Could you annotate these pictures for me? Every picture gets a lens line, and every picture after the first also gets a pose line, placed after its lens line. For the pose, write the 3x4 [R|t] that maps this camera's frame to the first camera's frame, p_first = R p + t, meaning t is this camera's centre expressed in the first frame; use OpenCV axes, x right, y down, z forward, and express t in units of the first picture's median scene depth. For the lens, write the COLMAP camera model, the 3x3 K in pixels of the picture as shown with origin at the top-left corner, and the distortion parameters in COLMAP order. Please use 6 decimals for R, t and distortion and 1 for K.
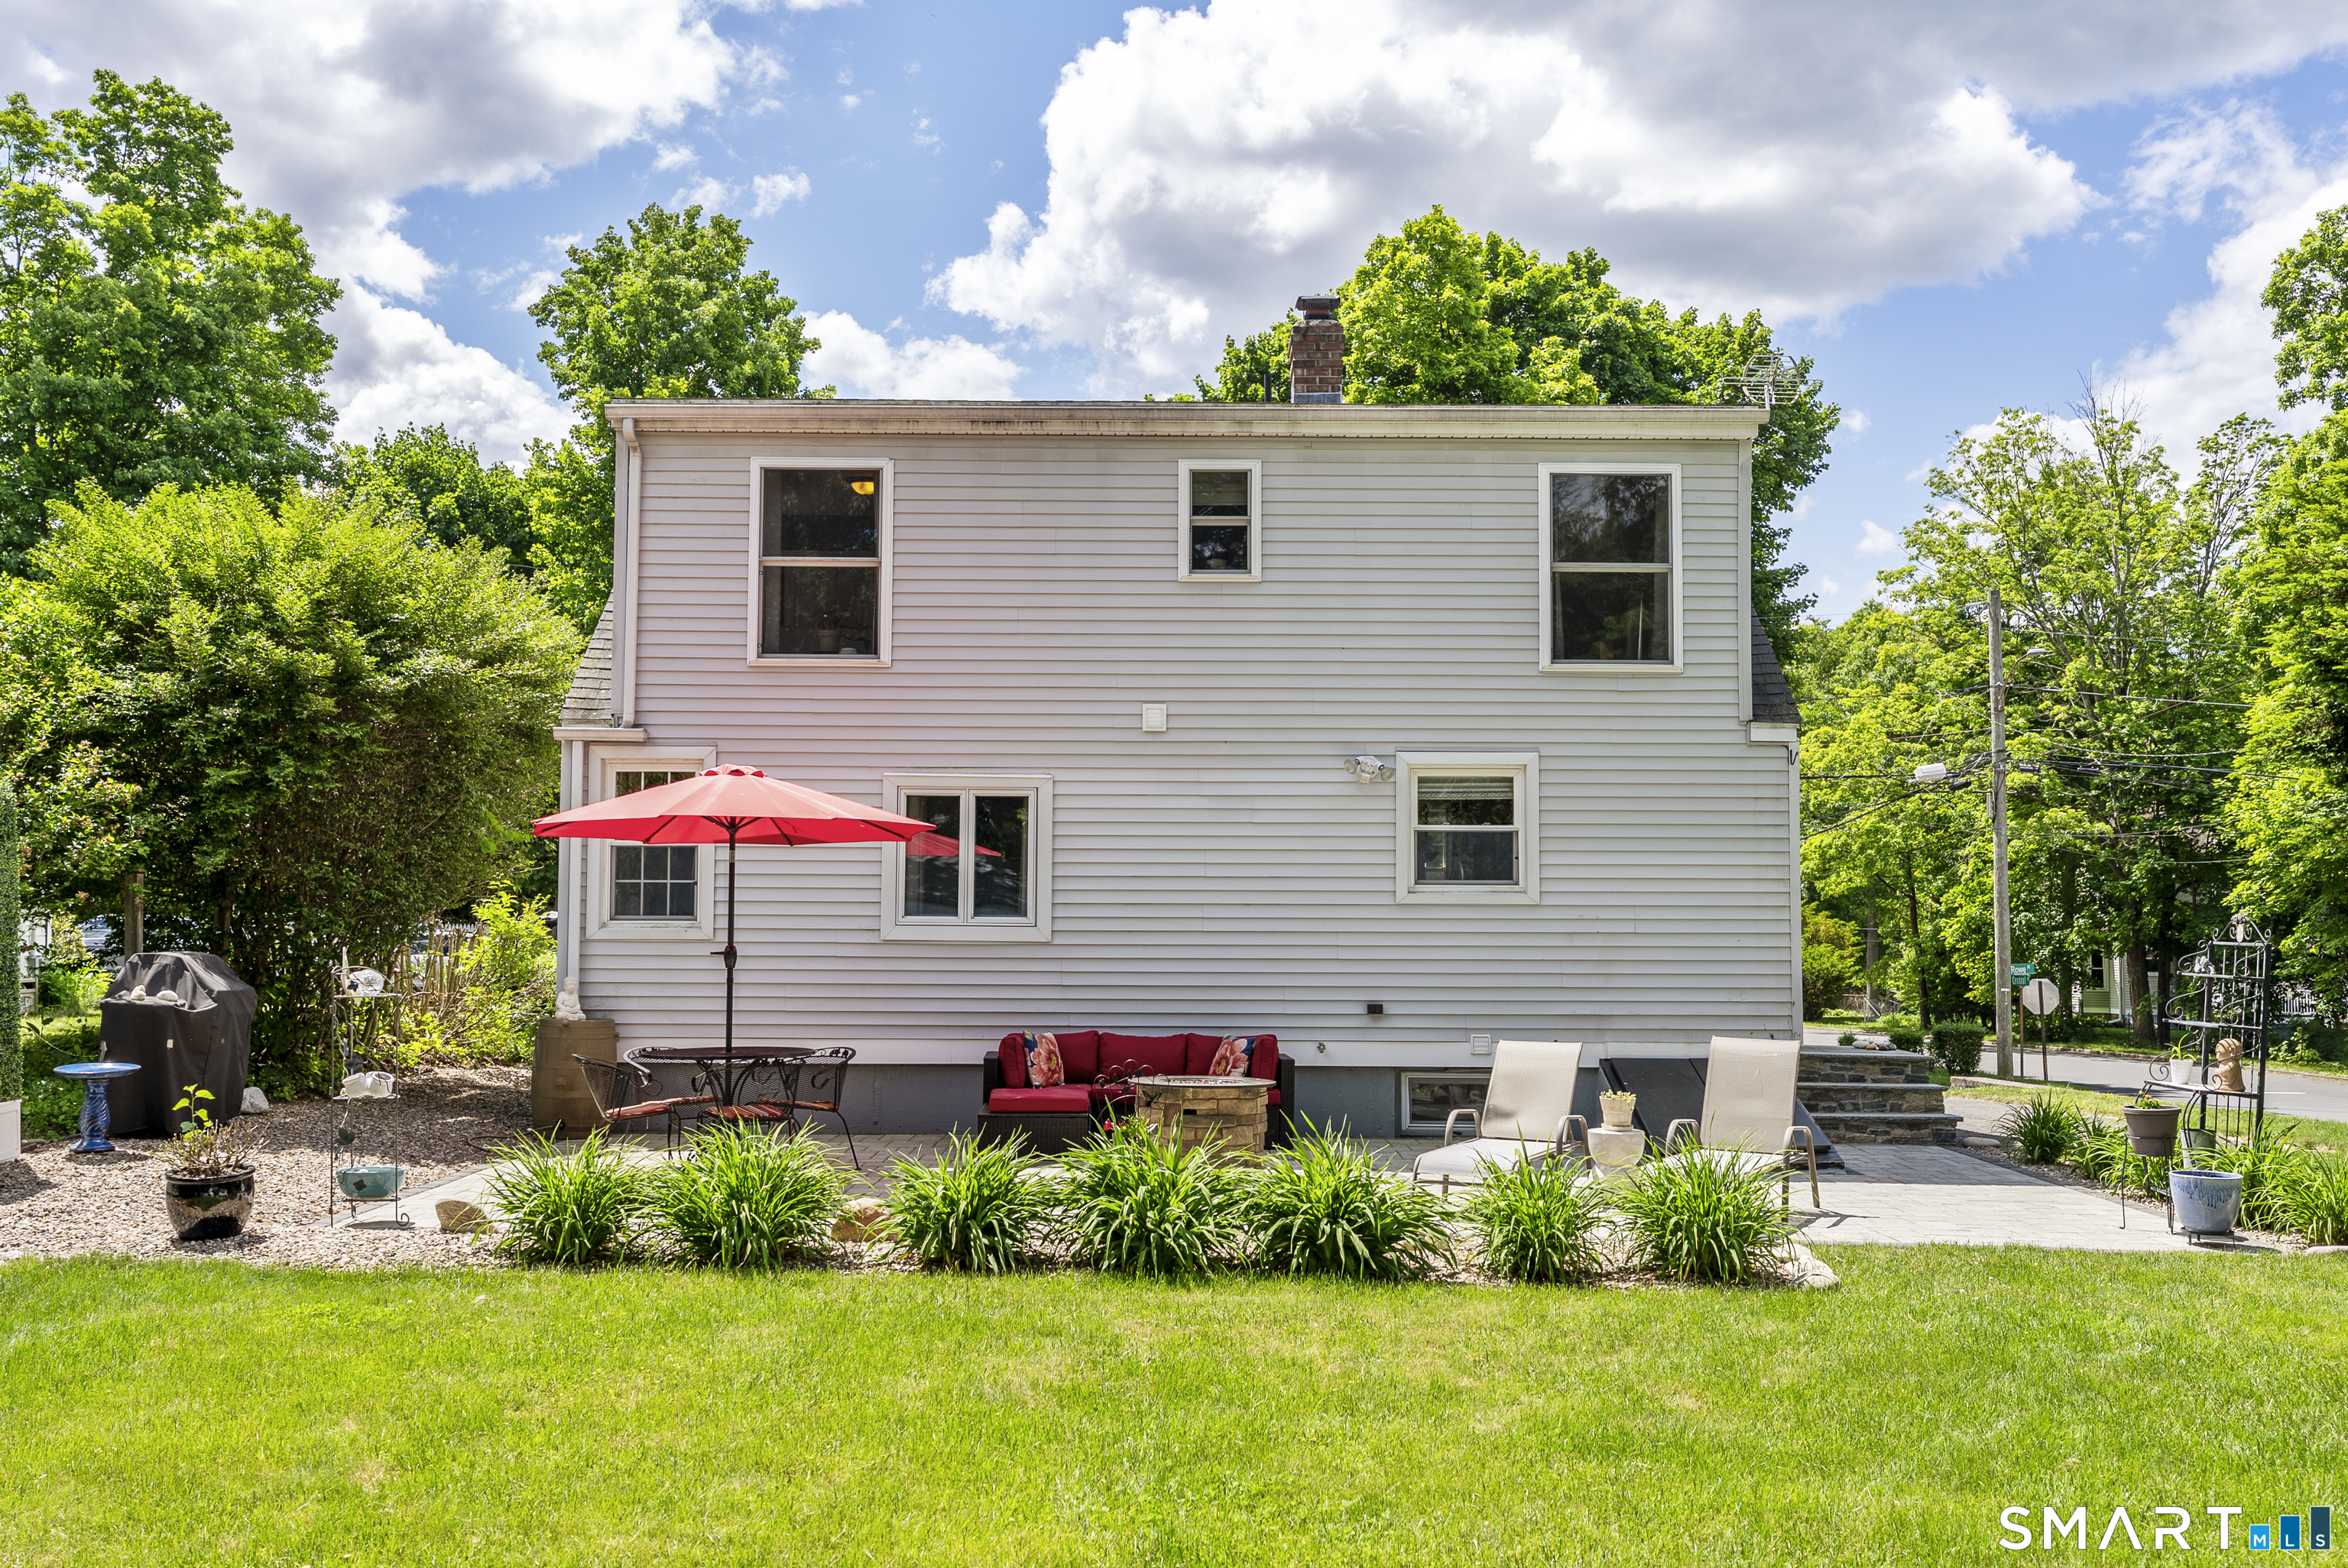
lens RADIAL K [[2209.5, 0, 1166.2], [0, 2209.5, 797.7], [0, 0, 1]] dist [-0.026940, 0.000000]
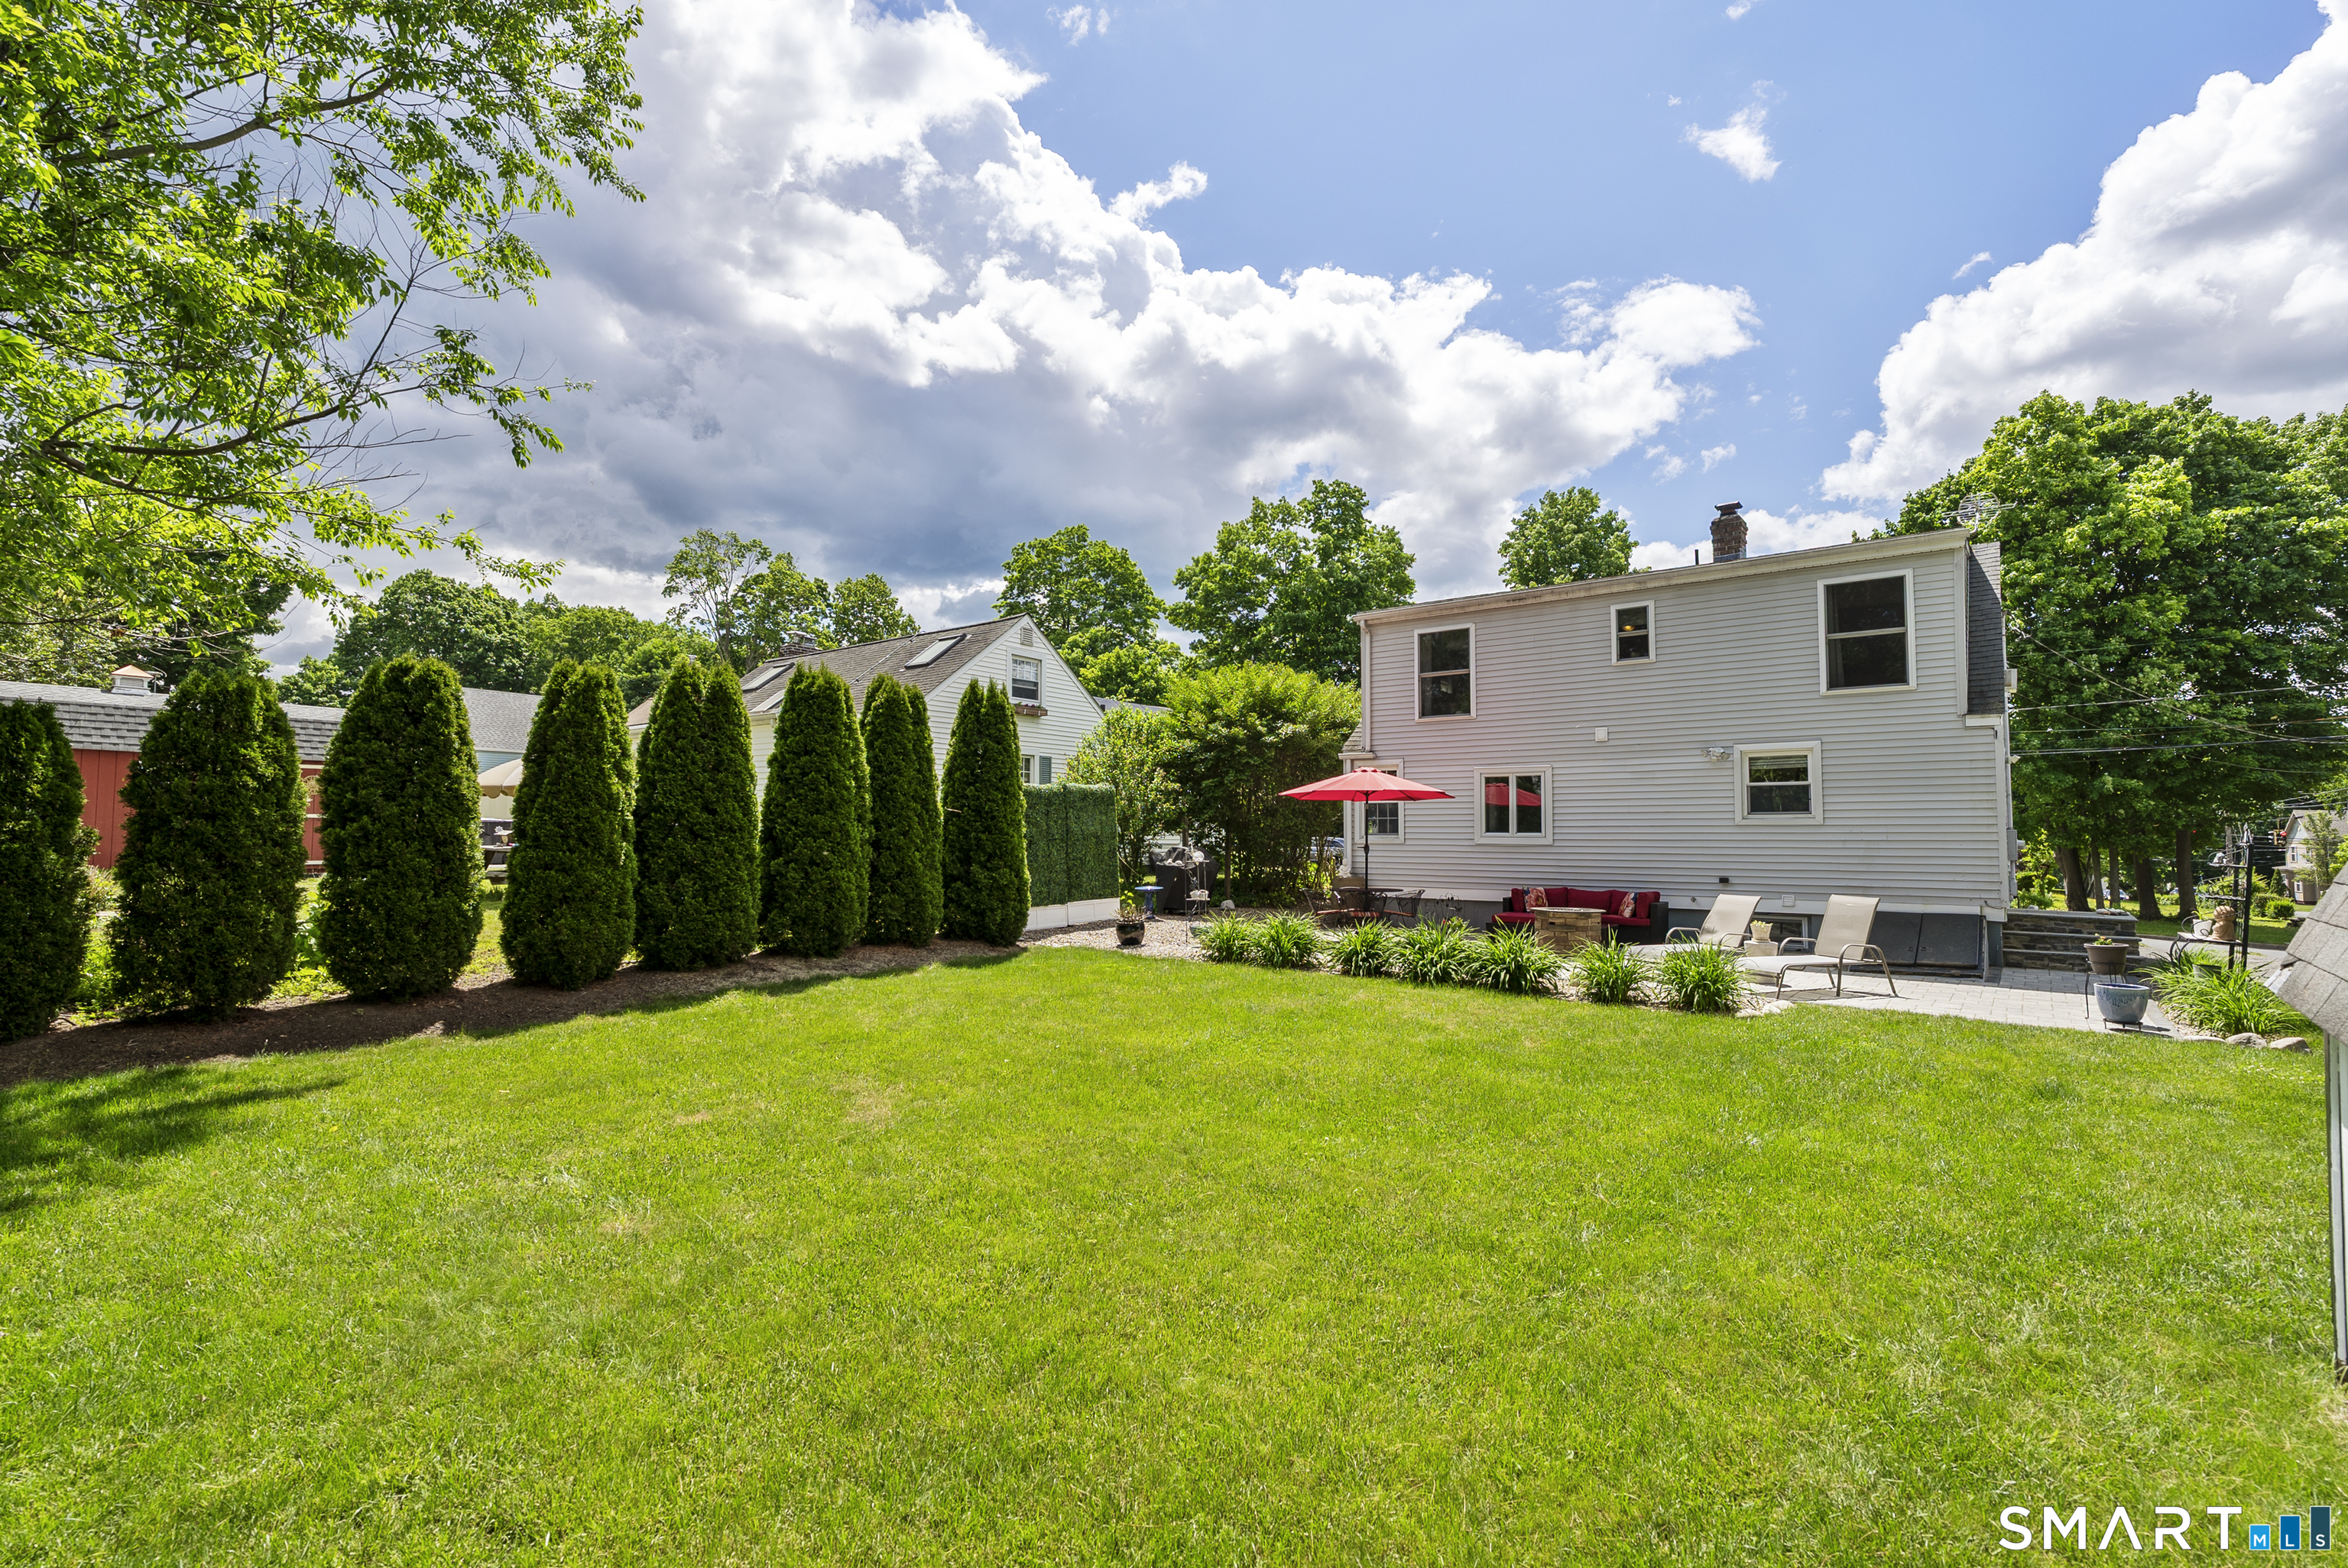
lens RADIAL K [[1064.1, 0, 1177.2], [0, 1064.1, 787.7], [0, 0, 1]] dist [-0.007427, 0.002638]
pose [[0.787074, -0.029804, -0.616138, 0.288266], [0.033594, 0.999421, -0.005431, 0.005290], [0.615943, -0.016424, 0.787620, -0.010411]]
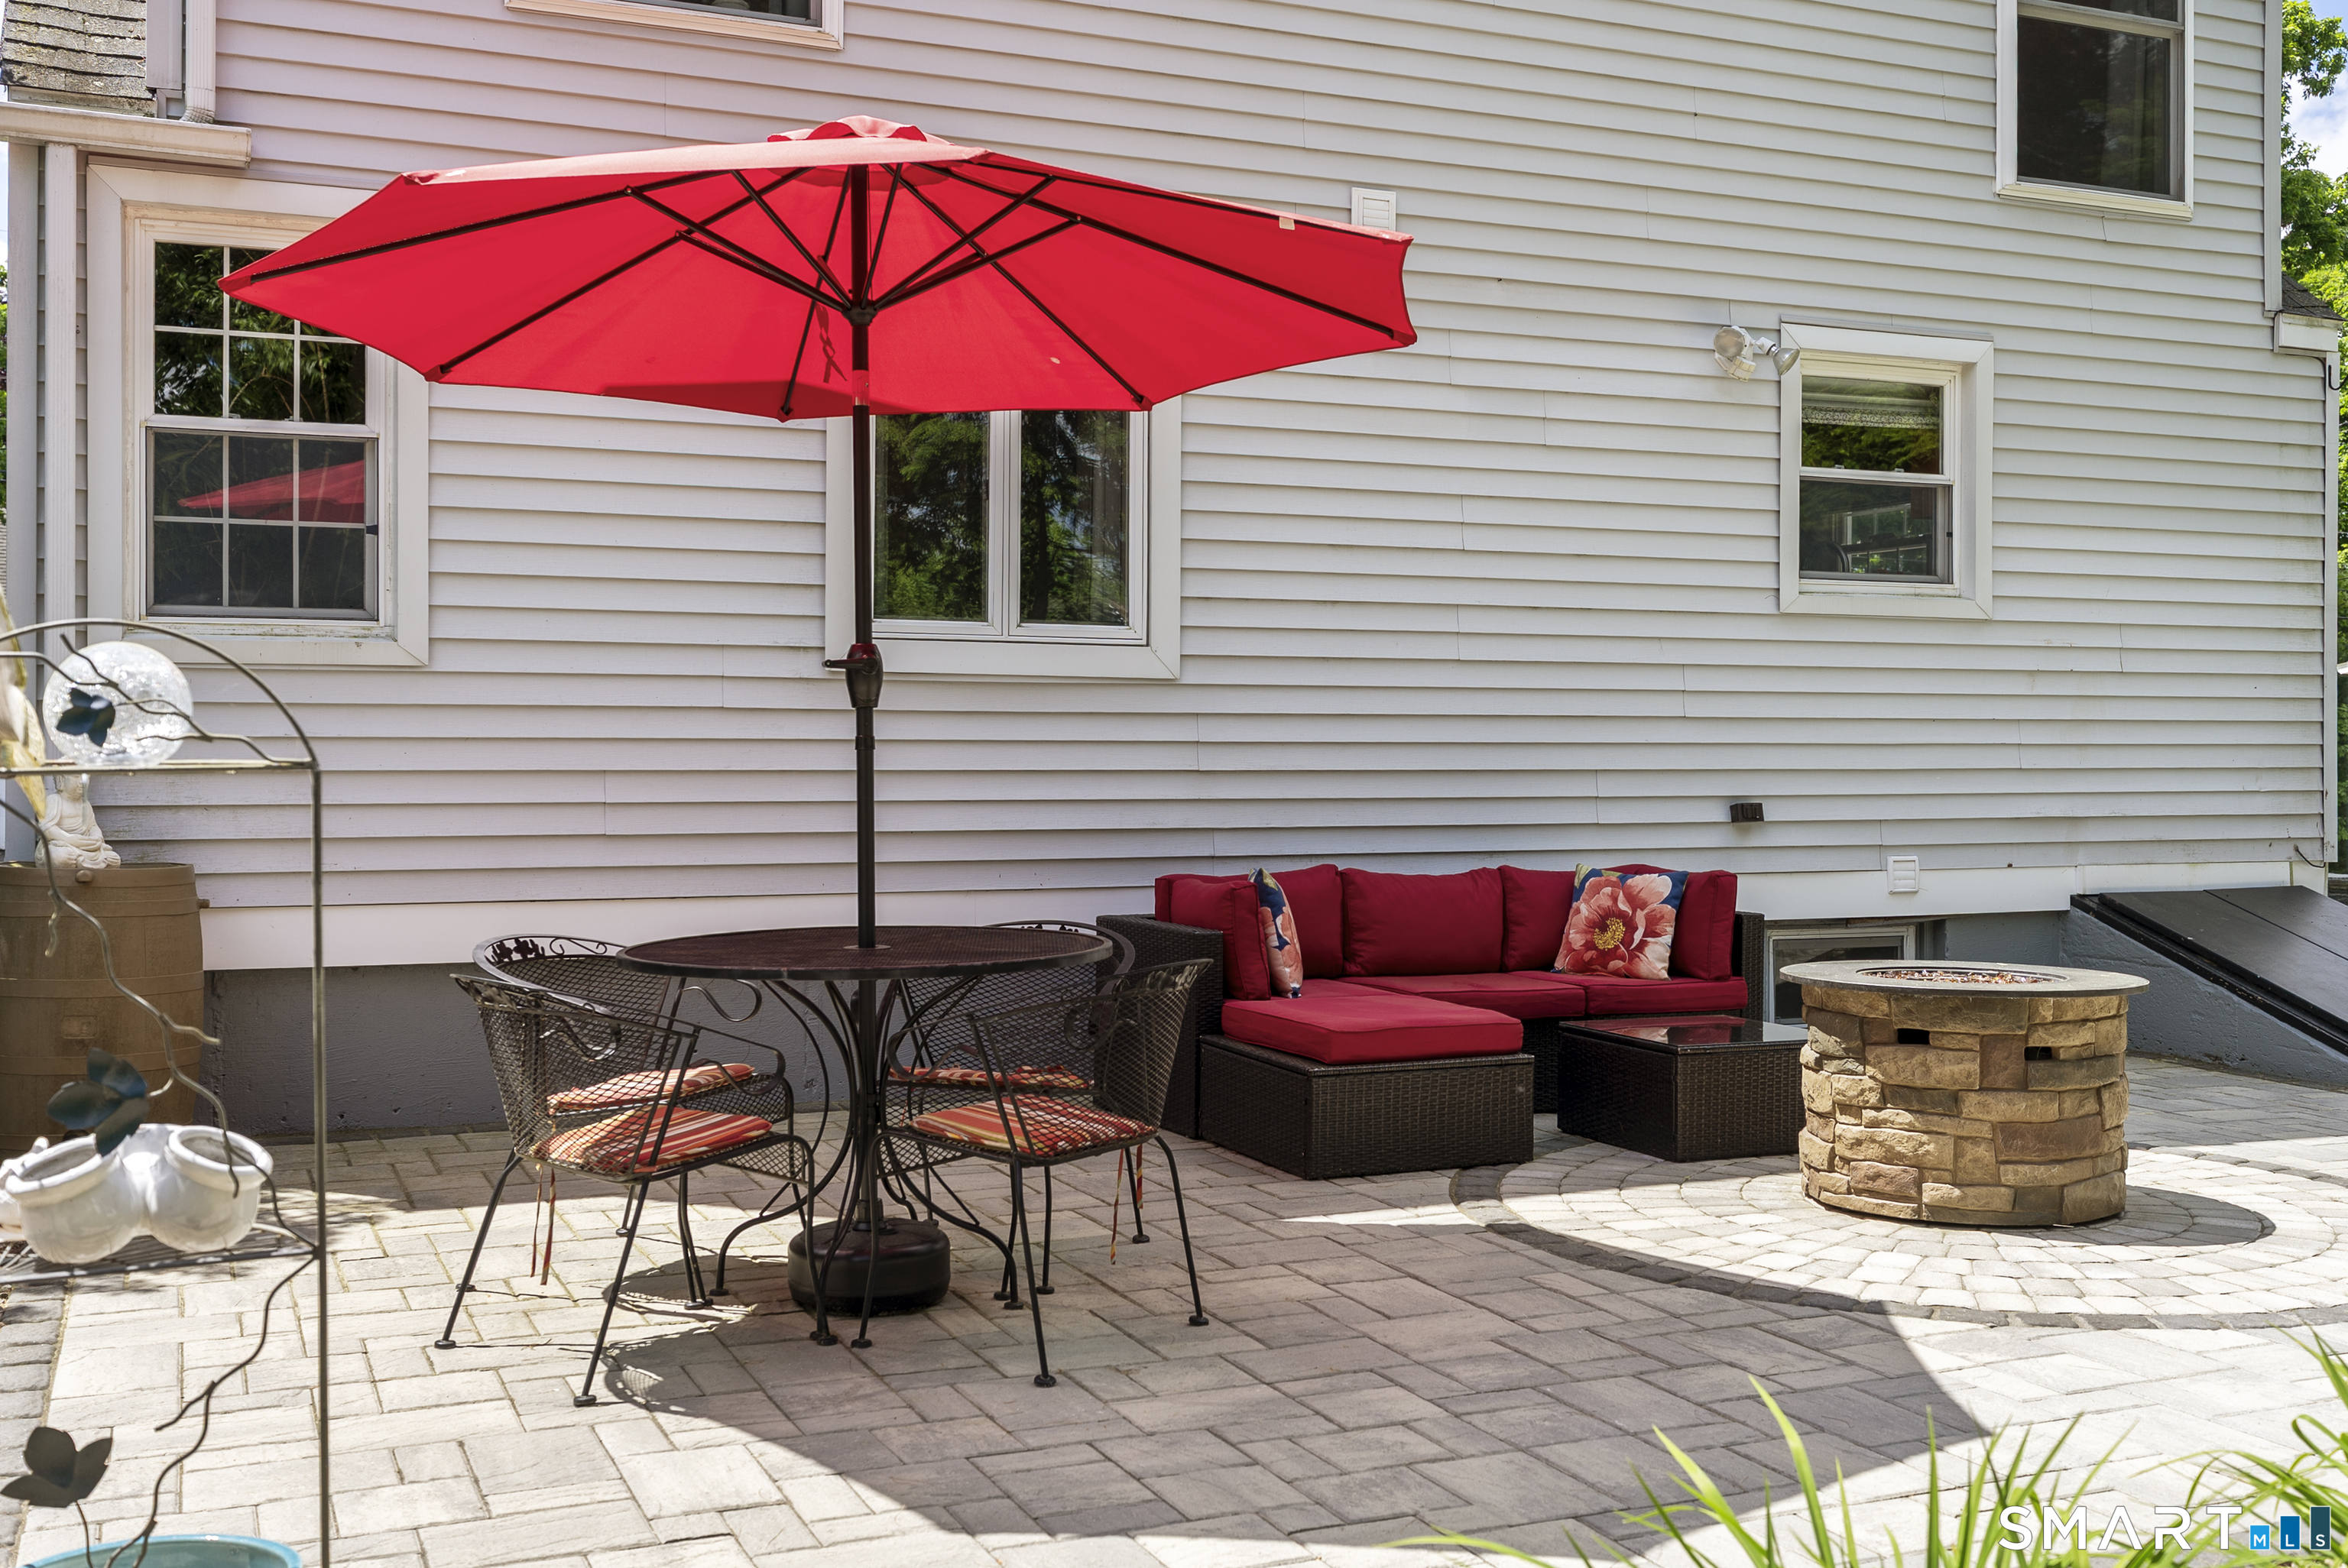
lens RADIAL K [[2332.6, 0, 1160.5], [0, 2332.6, 761.6], [0, 0, 1]] dist [0.000838, 0.000000]
pose [[0.920360, -0.004550, 0.391045, -0.248451], [-0.019702, 0.998123, 0.057984, 0.053831], [-0.390574, -0.061071, 0.918543, 0.541895]]
